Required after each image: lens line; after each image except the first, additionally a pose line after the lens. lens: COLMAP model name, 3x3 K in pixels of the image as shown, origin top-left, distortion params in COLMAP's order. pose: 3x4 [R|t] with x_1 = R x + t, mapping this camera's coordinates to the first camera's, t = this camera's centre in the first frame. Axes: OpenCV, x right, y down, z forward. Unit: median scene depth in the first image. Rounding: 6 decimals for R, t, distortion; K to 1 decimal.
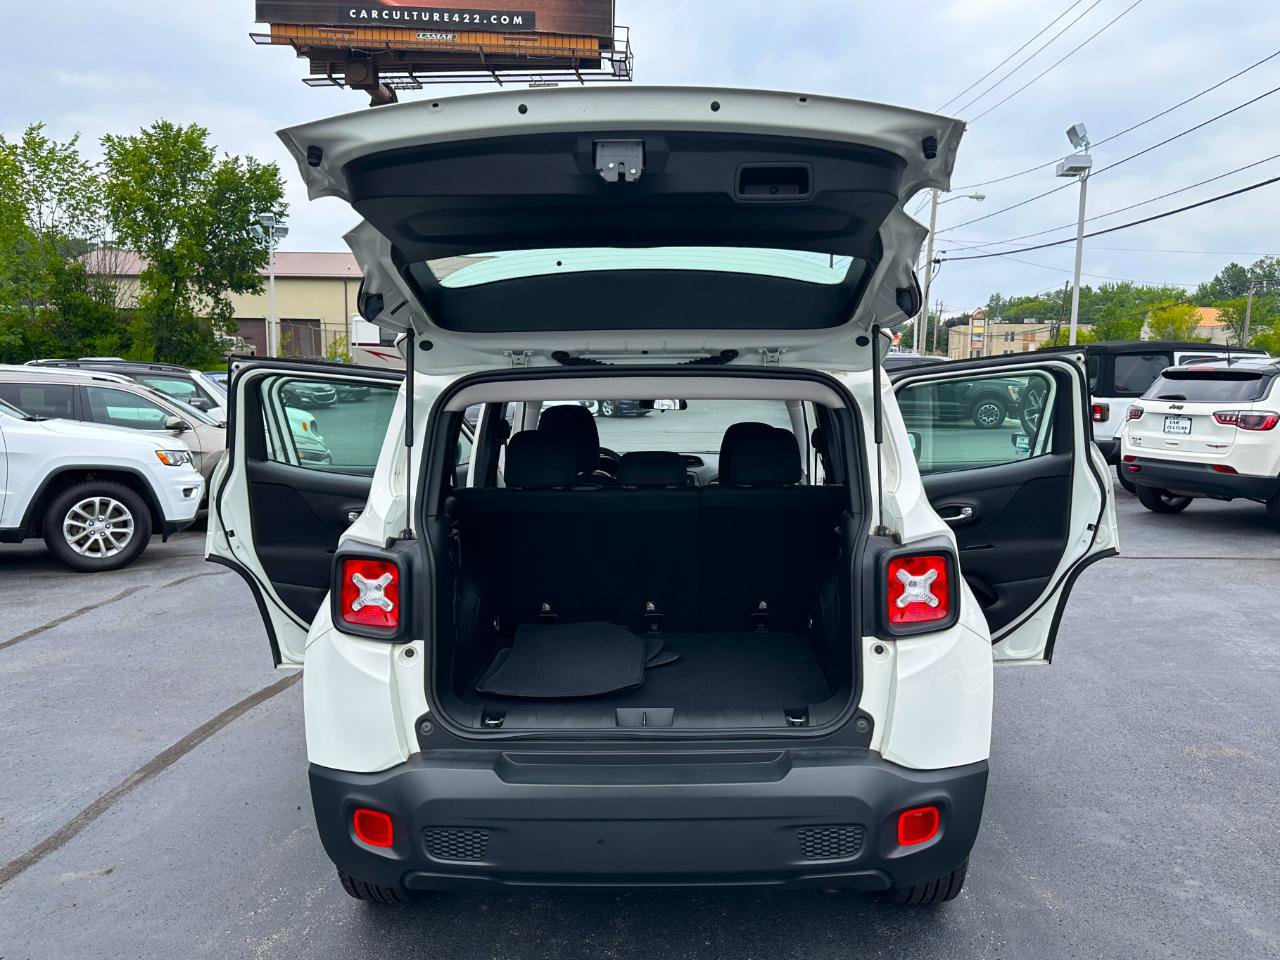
lens RADIAL K [[955.8, 0, 668.0], [0, 955.8, 479.3], [0, 0, 1]] dist [0.074821, -0.098613]
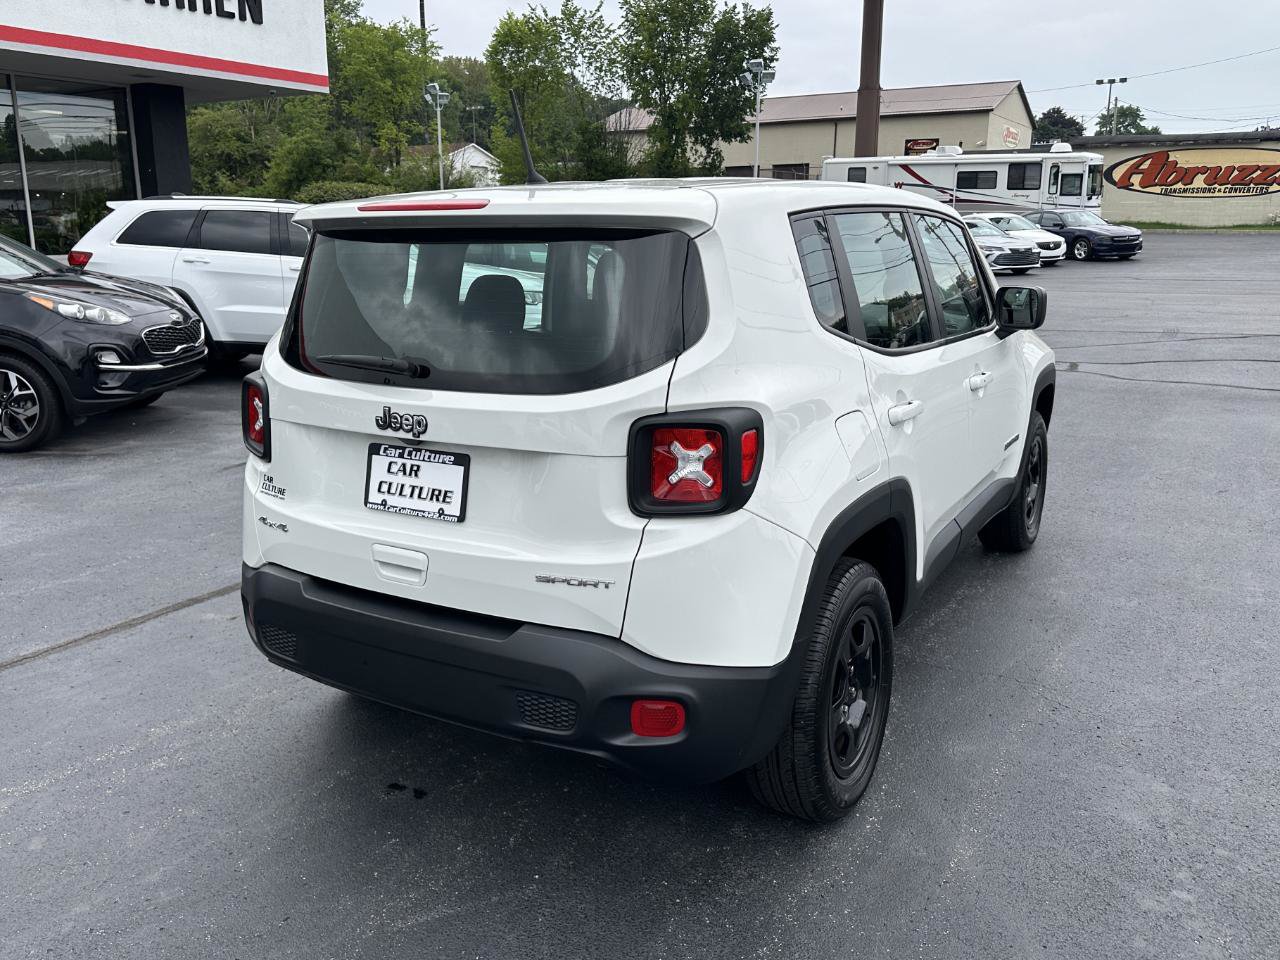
lens RADIAL K [[968.6, 0, 635.6], [0, 968.6, 442.2], [0, 0, 1]] dist [0.058512, -0.072284]
pose [[0.875250, 0.097153, -0.473813, 0.173817], [-0.040975, 0.990991, 0.127507, -0.004711], [0.481932, -0.092186, 0.871345, 0.056451]]
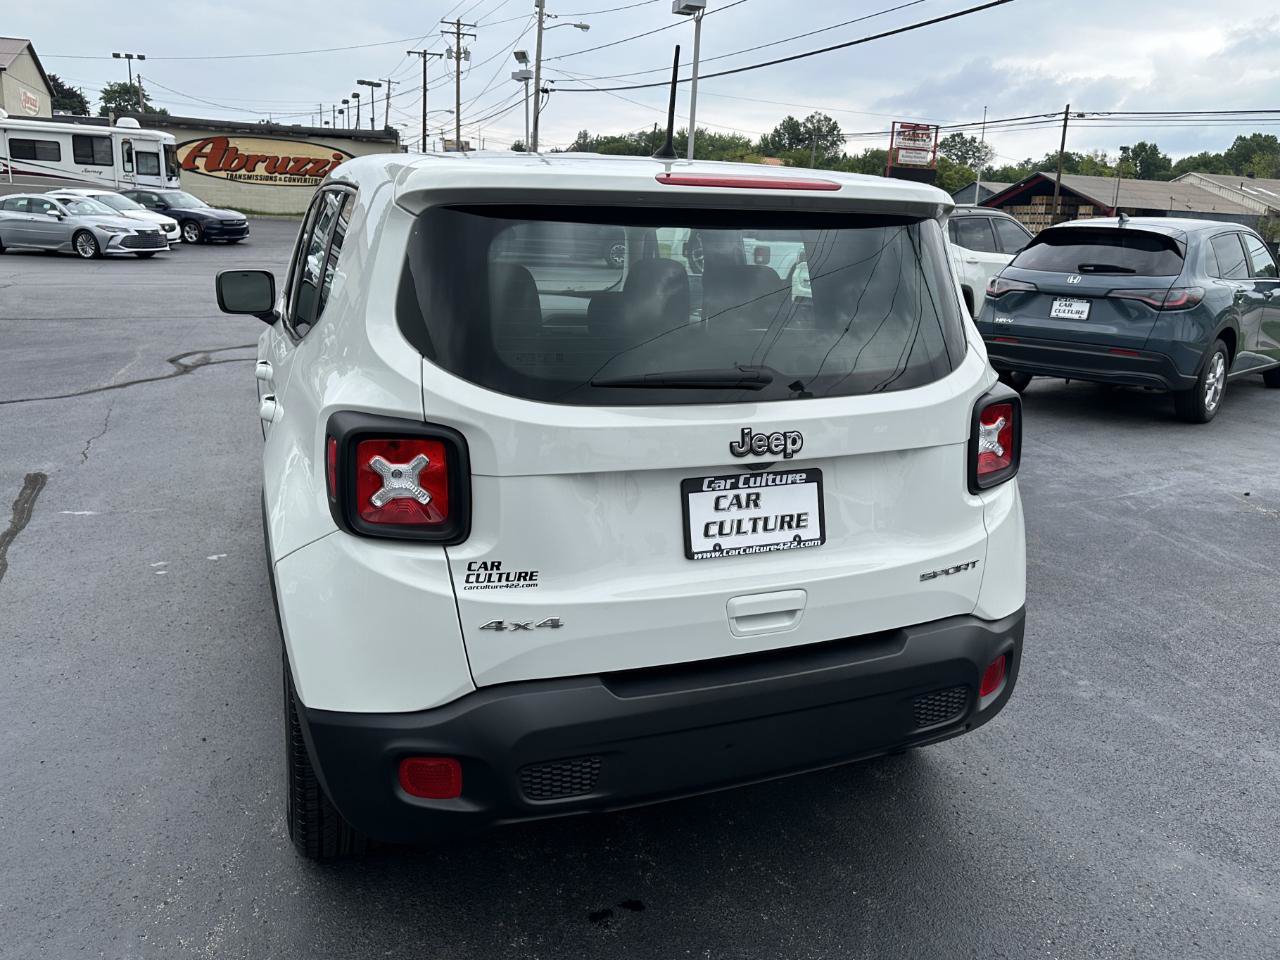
lens RADIAL K [[985.6, 0, 667.7], [0, 985.6, 450.0], [0, 0, 1]] dist [0.035641, -0.055073]
pose [[0.923878, -0.055804, 0.378597, -0.112538], [0.005703, 0.991209, 0.132183, -0.002043], [-0.382645, -0.119962, 0.916074, 0.059778]]
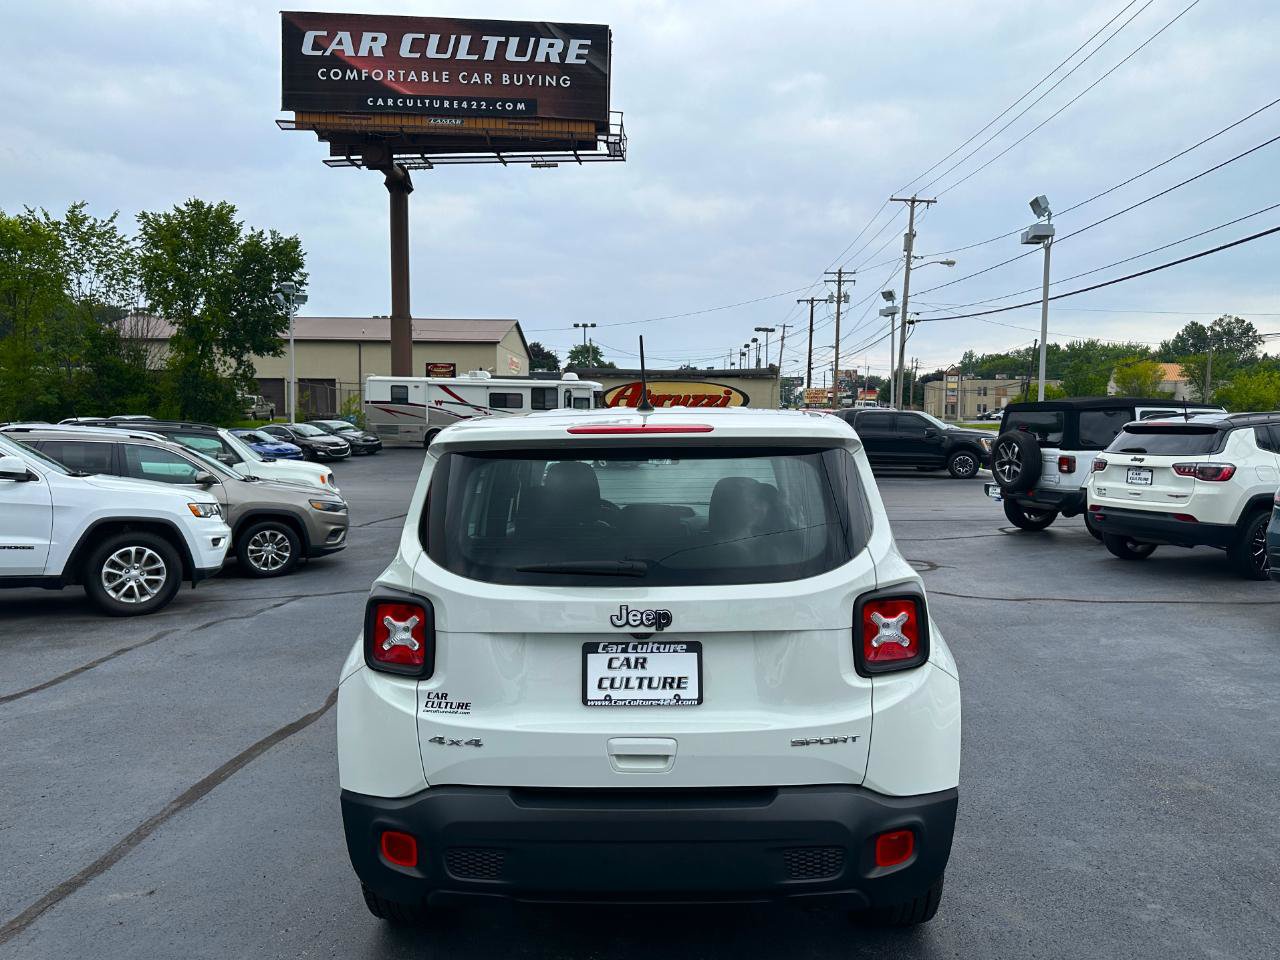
lens RADIAL K [[899.5, 0, 646.6], [0, 899.5, 474.8], [0, 0, 1]] dist [0.109134, -0.164896]
pose [[0.999890, -0.003415, -0.014447, -0.001496], [0.002574, 0.998322, -0.057857, -0.001227], [0.014621, 0.057813, 0.998220, -0.016481]]
